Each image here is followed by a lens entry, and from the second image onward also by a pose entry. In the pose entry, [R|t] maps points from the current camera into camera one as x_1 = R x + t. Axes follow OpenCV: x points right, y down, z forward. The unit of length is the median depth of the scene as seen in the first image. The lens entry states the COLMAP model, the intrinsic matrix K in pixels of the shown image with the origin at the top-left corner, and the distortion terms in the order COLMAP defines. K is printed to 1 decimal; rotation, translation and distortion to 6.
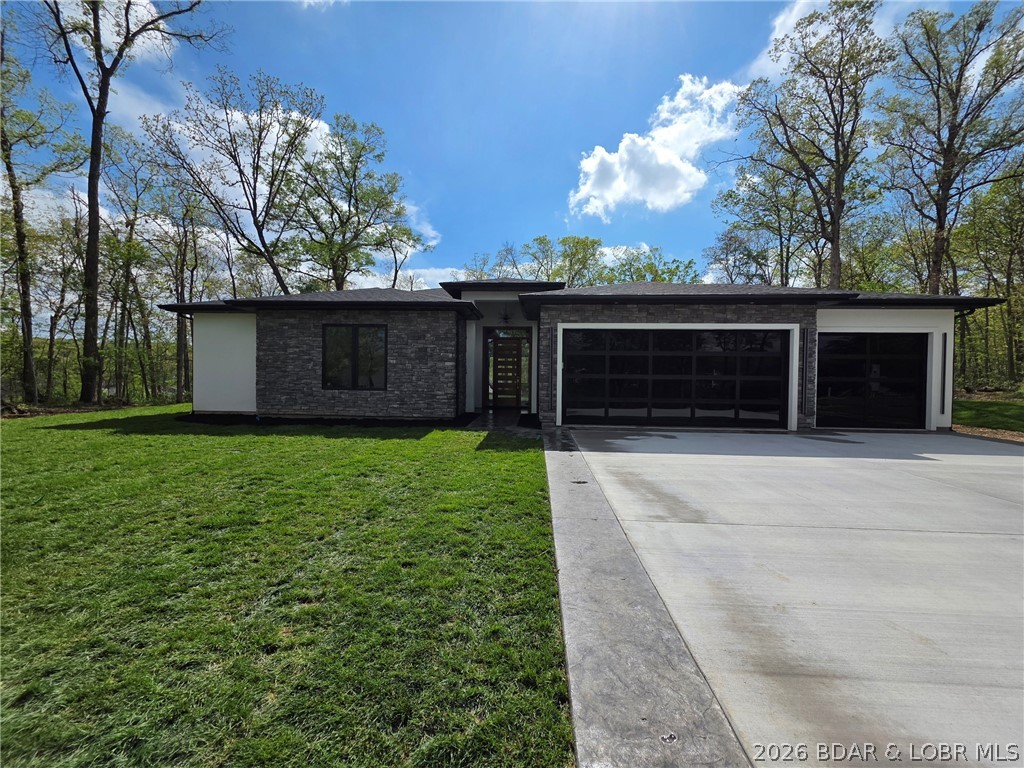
lens RADIAL K [[406.9, 0, 515.2], [0, 406.9, 385.1], [0, 0, 1]] dist [0.013141, -0.002268]
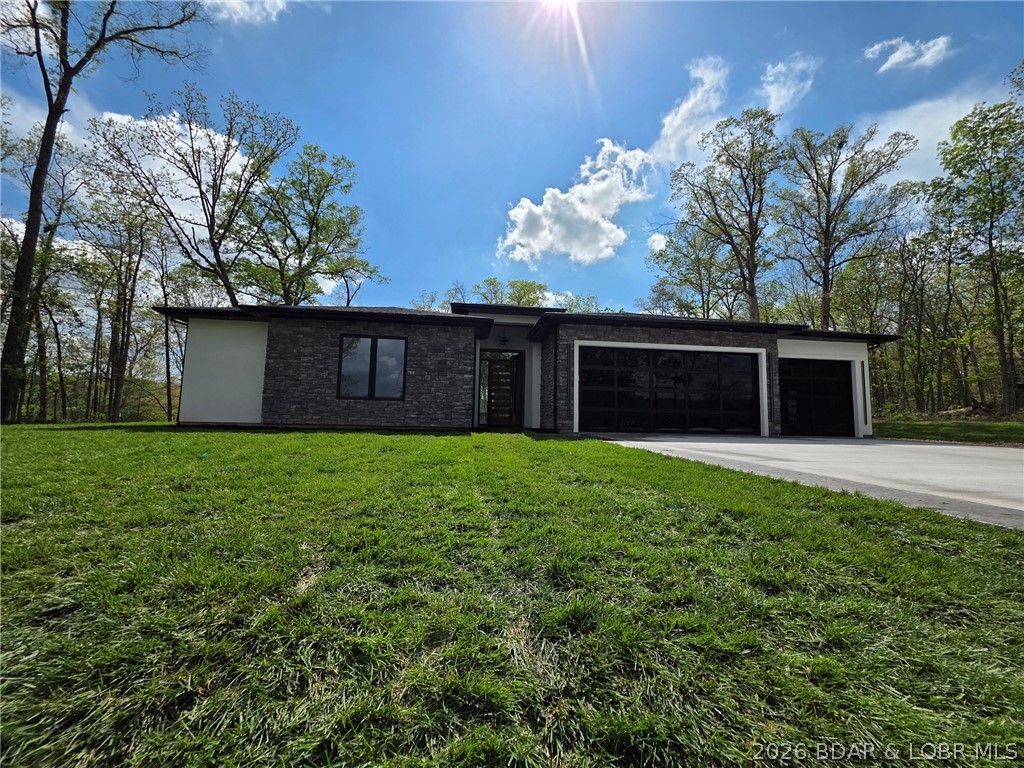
lens RADIAL K [[406.9, 0, 515.2], [0, 406.9, 385.1], [0, 0, 1]] dist [0.013141, -0.002268]
pose [[0.984237, 0.023922, 0.175230, -0.137413], [-0.005591, 0.994523, -0.104366, 0.048808], [-0.176766, 0.101741, 0.978980, -0.031435]]
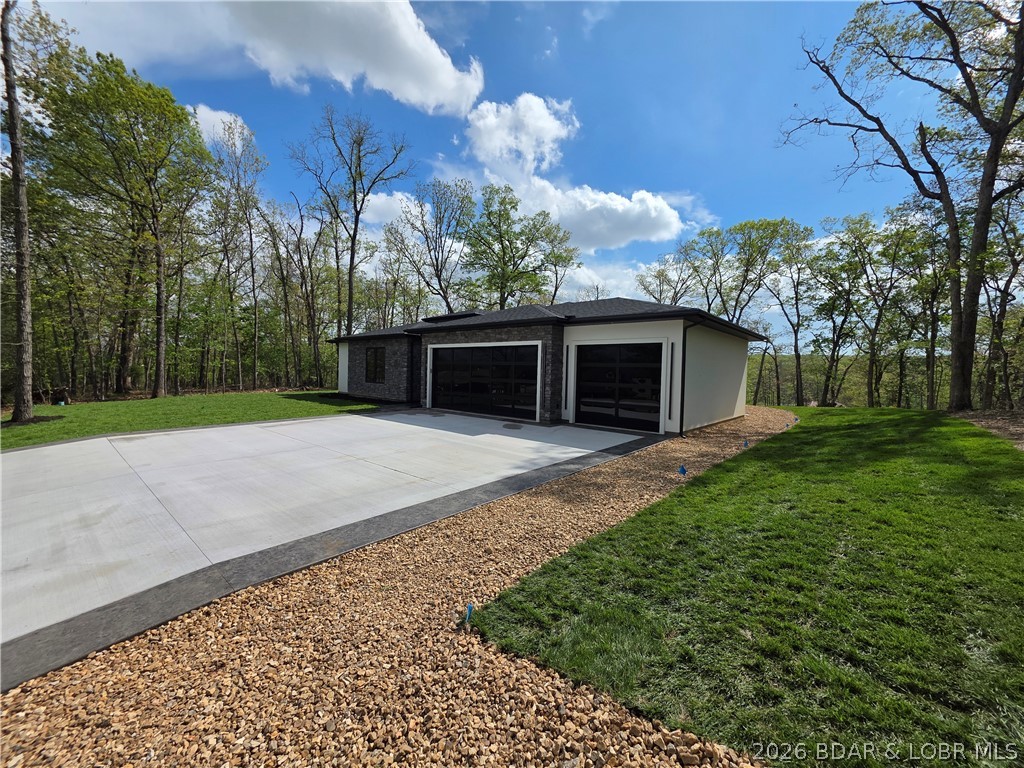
lens RADIAL K [[406.9, 0, 515.2], [0, 406.9, 385.1], [0, 0, 1]] dist [0.013141, -0.002268]
pose [[0.795353, 0.026747, -0.605556, 0.754511], [-0.024151, 0.999631, 0.012433, -0.010432], [0.605665, 0.004736, 0.795705, -0.049597]]
